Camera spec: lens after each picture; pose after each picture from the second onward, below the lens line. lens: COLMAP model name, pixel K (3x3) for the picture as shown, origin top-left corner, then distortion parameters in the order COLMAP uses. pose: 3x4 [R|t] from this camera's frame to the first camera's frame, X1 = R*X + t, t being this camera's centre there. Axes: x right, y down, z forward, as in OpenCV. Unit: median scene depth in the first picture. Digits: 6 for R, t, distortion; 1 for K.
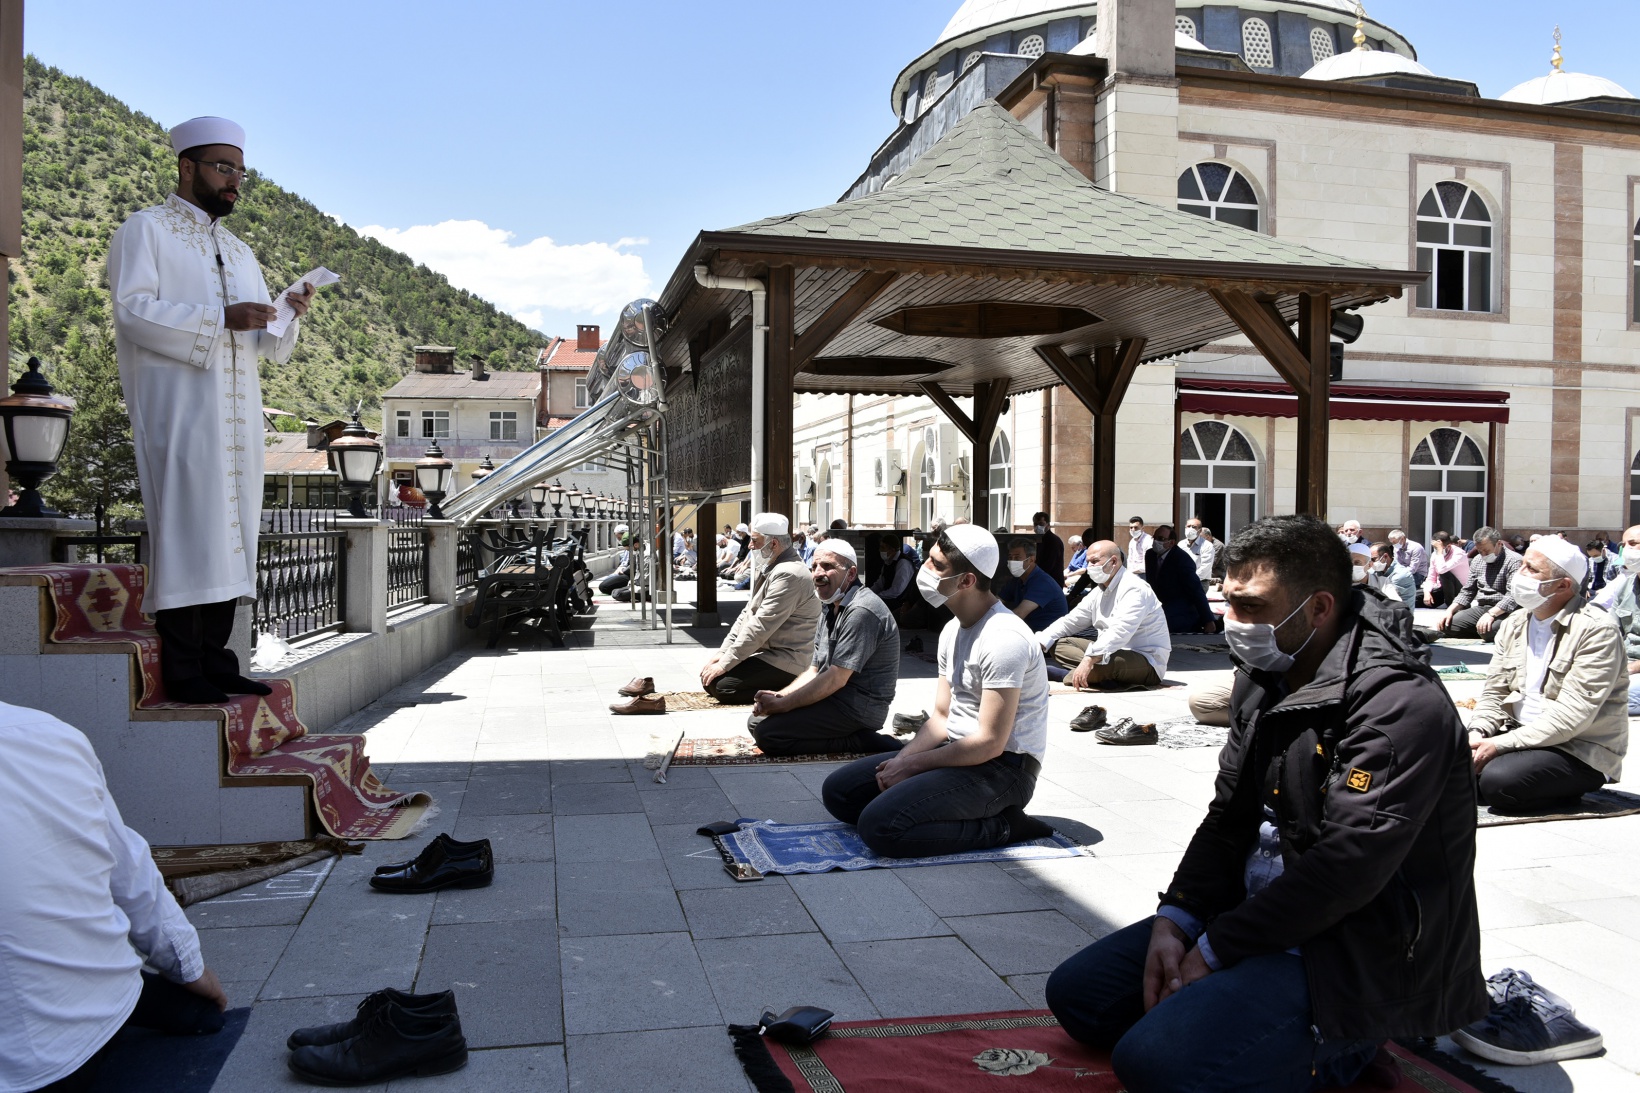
lens RADIAL K [[1286.5, 0, 819.0], [0, 1286.5, 559.8], [0, 0, 1]] dist [-0.043178, -0.004532]
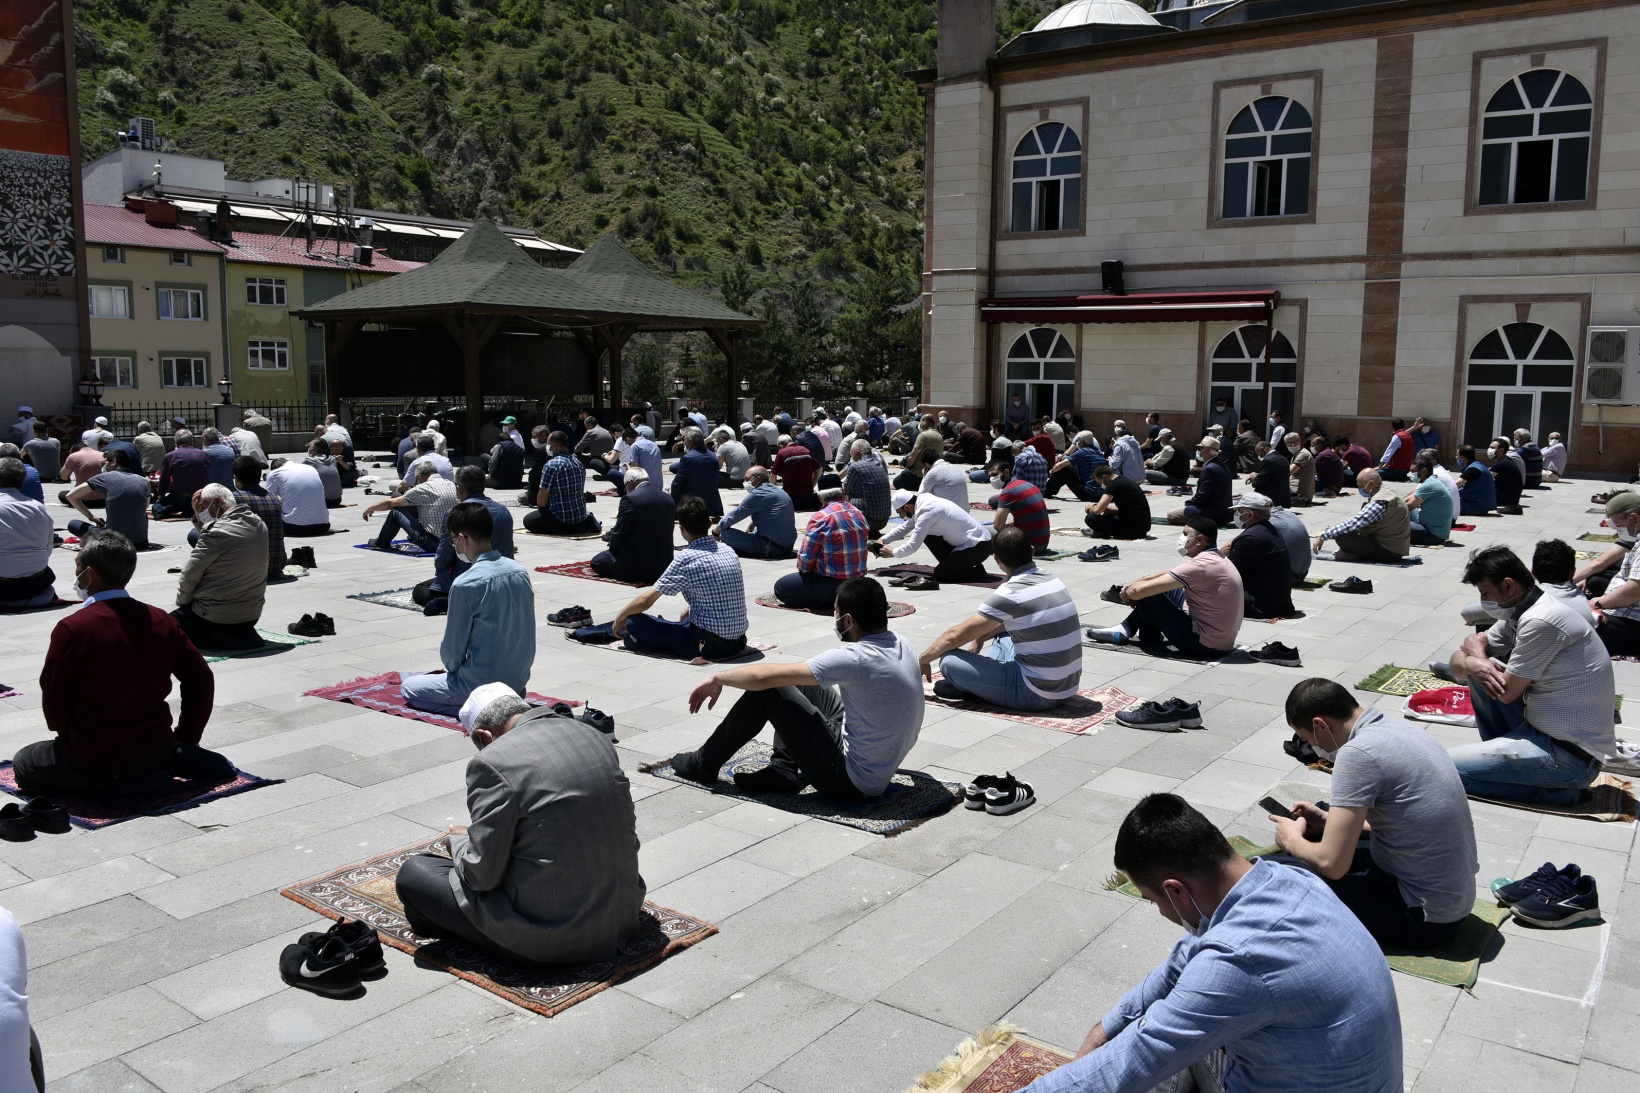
lens RADIAL K [[1292.3, 0, 819.0], [0, 1292.3, 552.4], [0, 0, 1]] dist [-0.037050, -0.006975]
pose [[0.661391, 0.100191, -0.743320, 1.076354], [-0.028071, 0.993650, 0.108956, -0.016820], [0.749516, -0.051197, 0.660004, -0.039526]]
